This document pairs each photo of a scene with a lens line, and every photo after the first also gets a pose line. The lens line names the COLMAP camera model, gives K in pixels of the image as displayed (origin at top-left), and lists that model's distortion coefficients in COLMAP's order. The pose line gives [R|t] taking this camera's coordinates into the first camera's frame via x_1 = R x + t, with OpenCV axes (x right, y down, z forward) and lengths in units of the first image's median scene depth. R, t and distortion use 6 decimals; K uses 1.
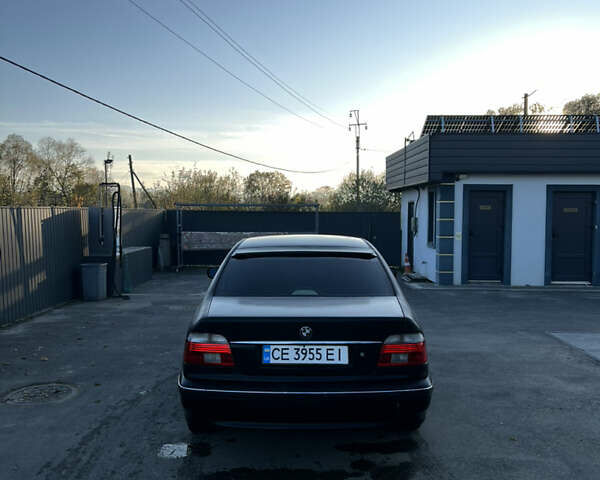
lens RADIAL K [[587.2, 0, 300.0], [0, 587.2, 240.0], [0, 0, 1]] dist [0.146435, -0.304102]
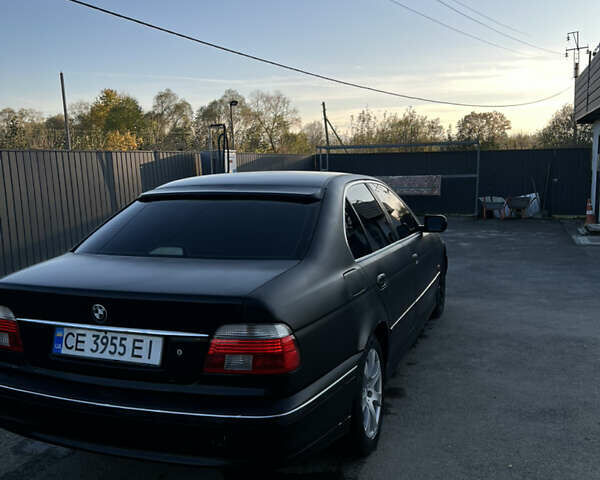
lens RADIAL K [[587.2, 0, 300.0], [0, 587.2, 240.0], [0, 0, 1]] dist [0.146435, -0.304102]
pose [[0.936039, 0.024483, -0.351044, 0.318184], [0.006787, 0.996135, 0.087571, 0.013903], [0.351831, -0.084352, 0.932255, 0.332217]]
